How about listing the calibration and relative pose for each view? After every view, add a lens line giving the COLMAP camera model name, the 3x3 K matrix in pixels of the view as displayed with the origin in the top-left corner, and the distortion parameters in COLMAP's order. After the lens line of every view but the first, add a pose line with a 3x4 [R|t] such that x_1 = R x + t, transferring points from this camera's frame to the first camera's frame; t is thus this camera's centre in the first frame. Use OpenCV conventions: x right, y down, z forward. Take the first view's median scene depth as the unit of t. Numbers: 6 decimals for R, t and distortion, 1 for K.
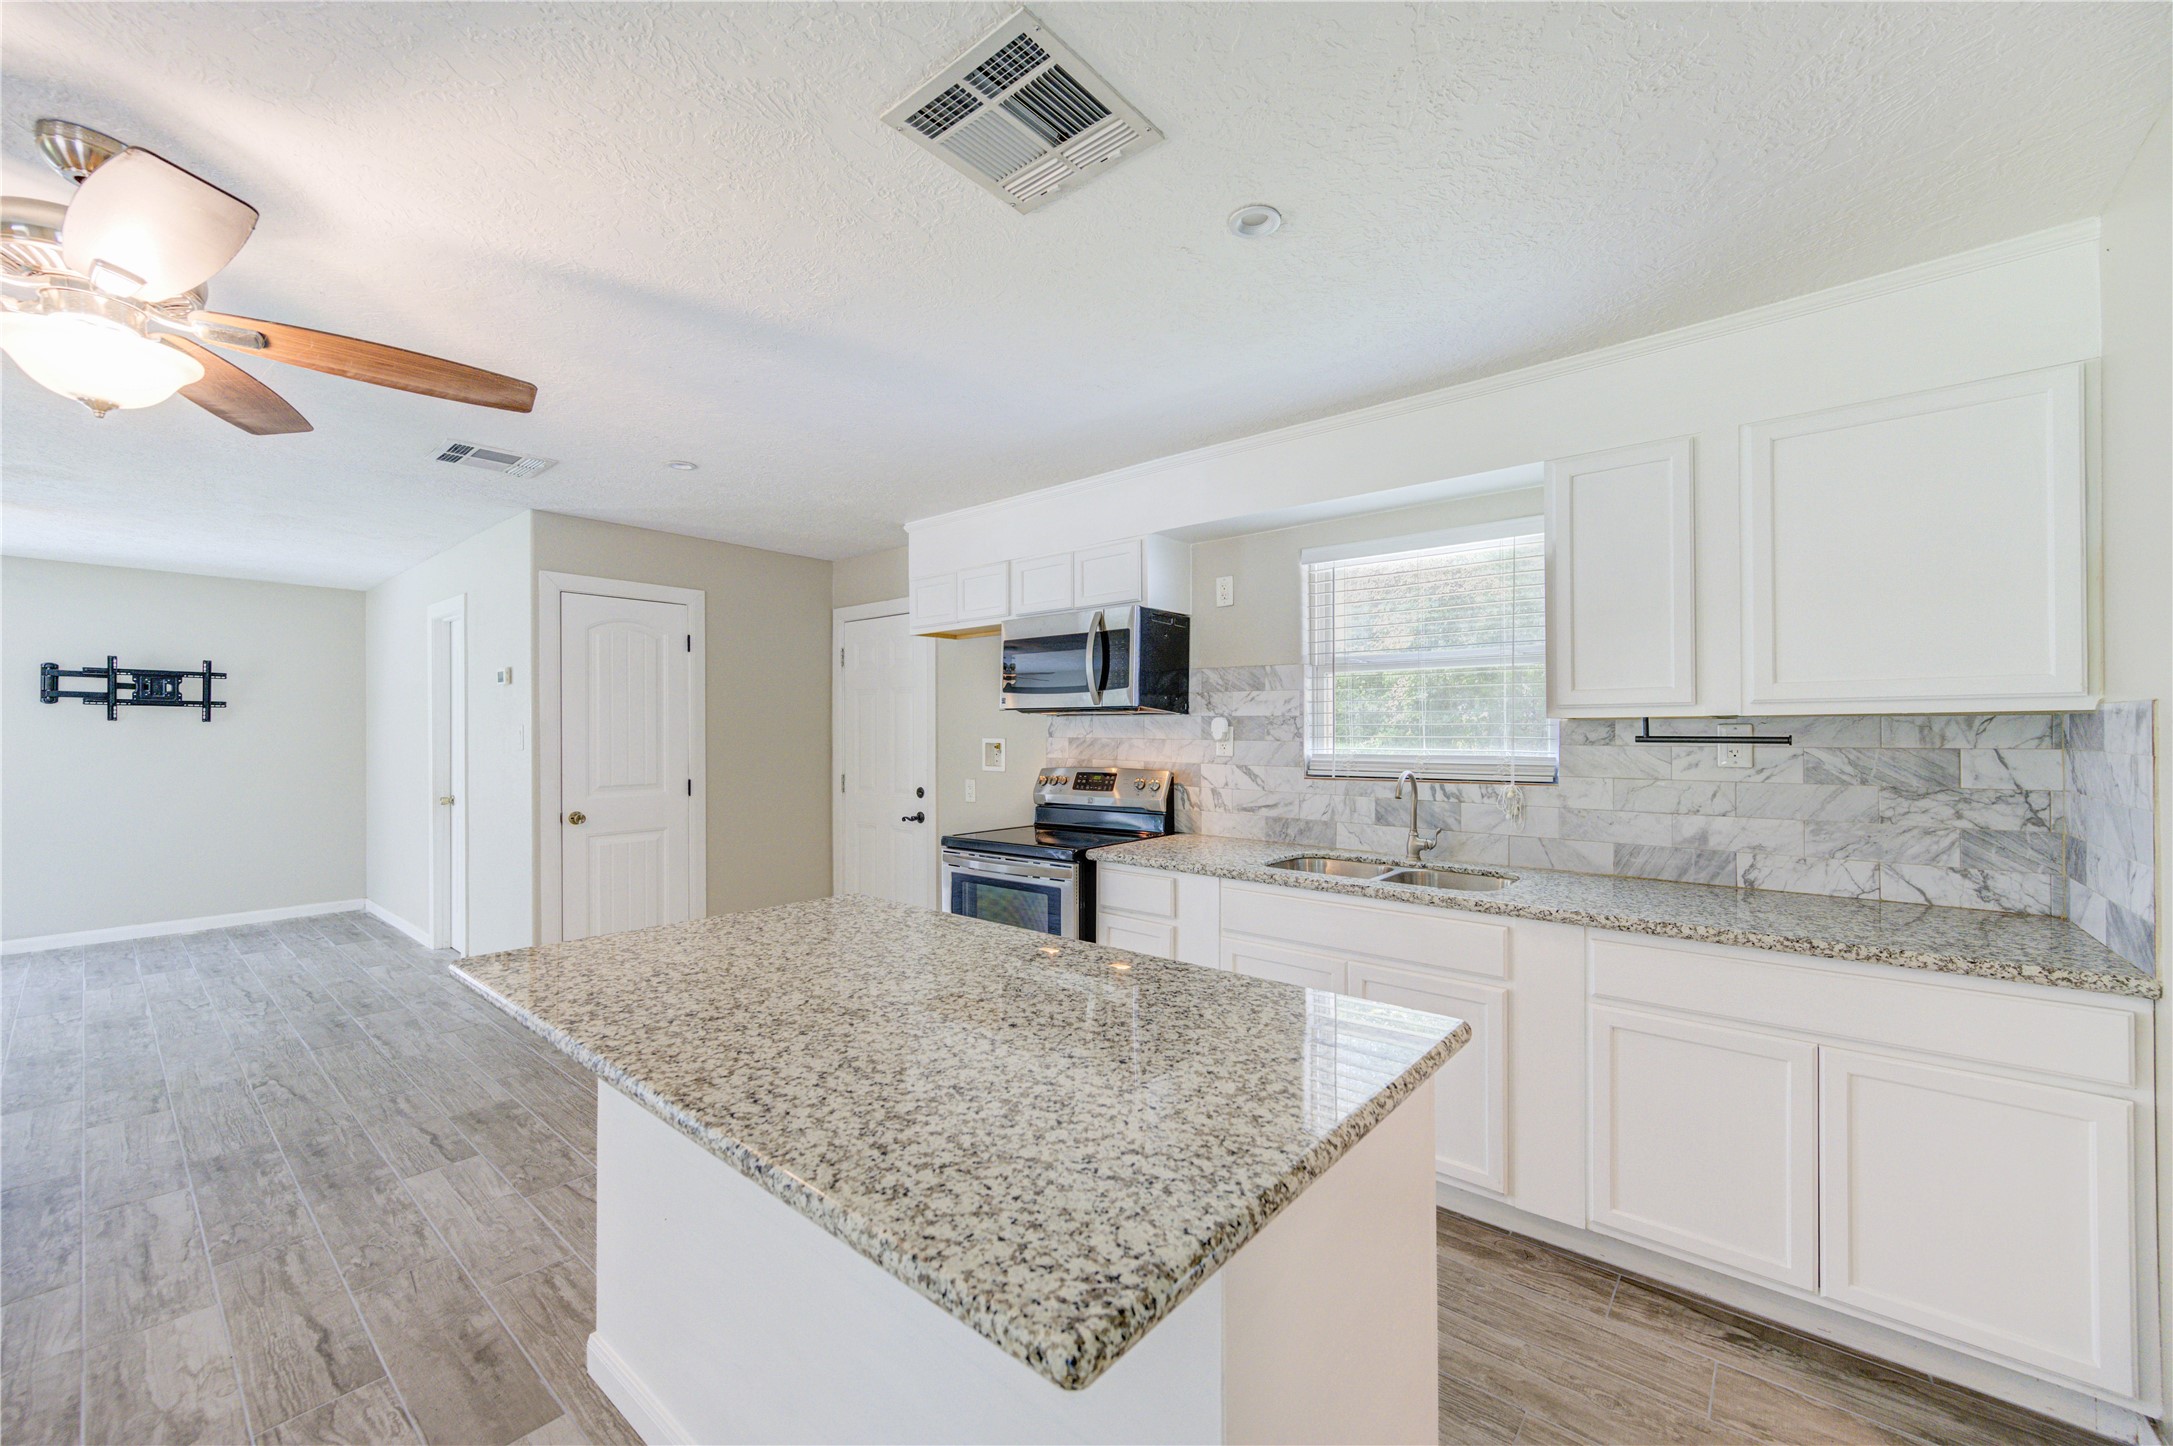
lens RADIAL K [[842.6, 0, 1103.8], [0, 842.6, 730.5], [0, 0, 1]] dist [-0.000441, -0.000204]
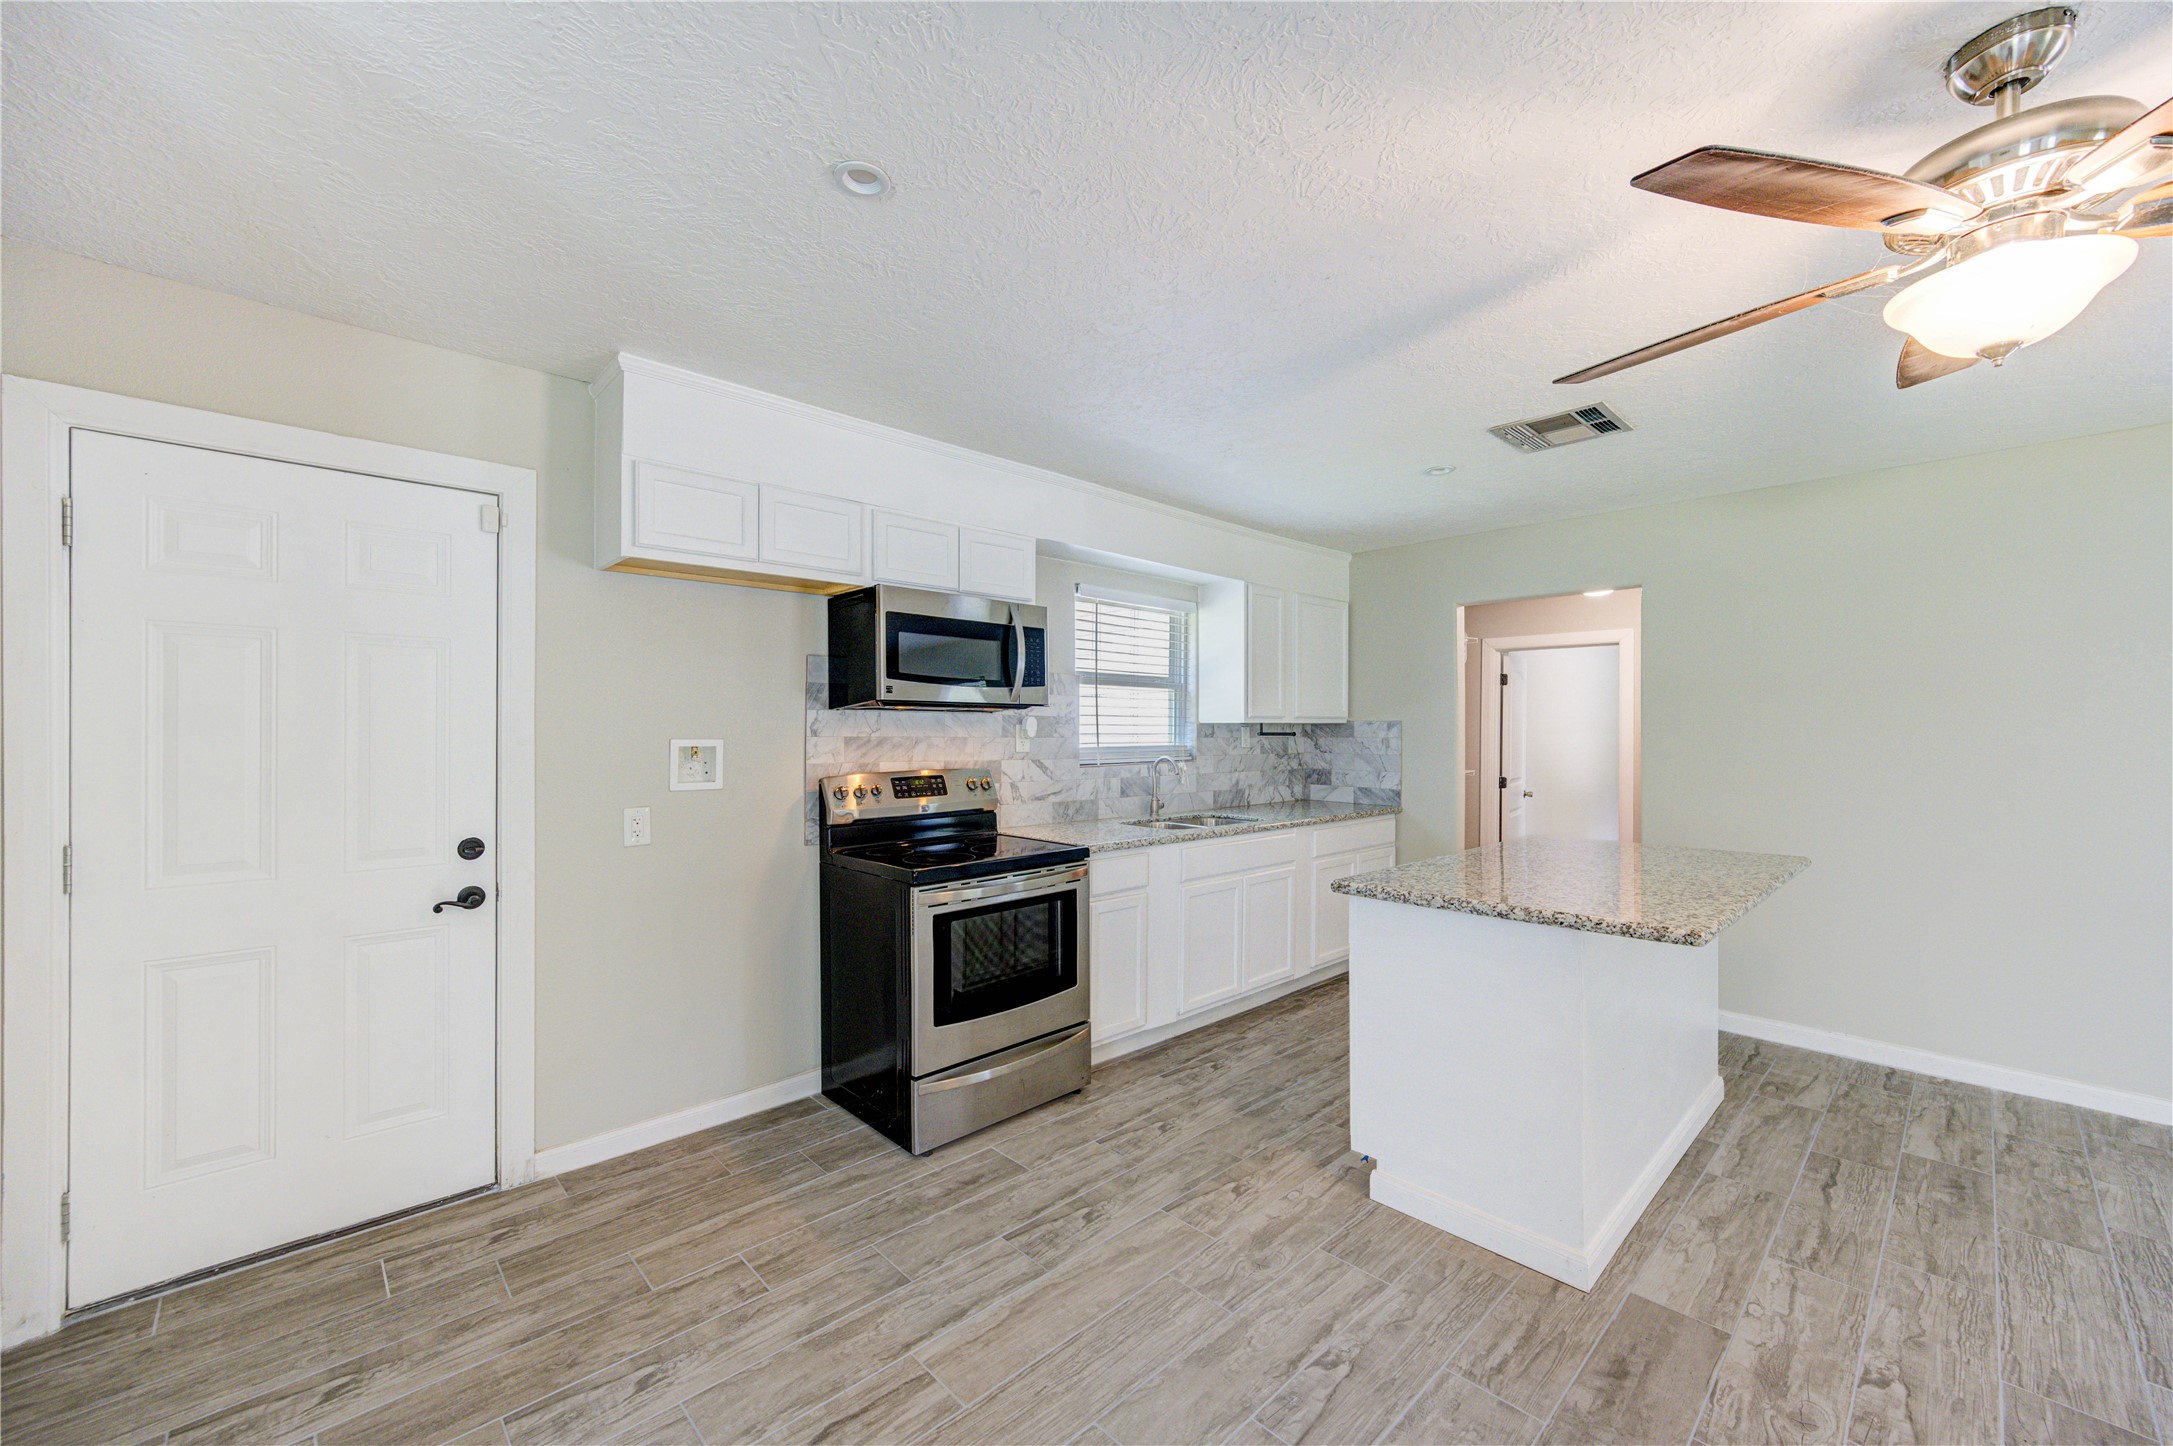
lens RADIAL K [[869.9, 0, 1067.4], [0, 869.9, 707.4], [0, 0, 1]] dist [0.001945, 0.000244]
pose [[0.119555, 0.026462, 0.992475, -1.136372], [-0.002615, 0.999650, -0.026338, 0.001895], [-0.992824, 0.000554, 0.119583, 0.937409]]
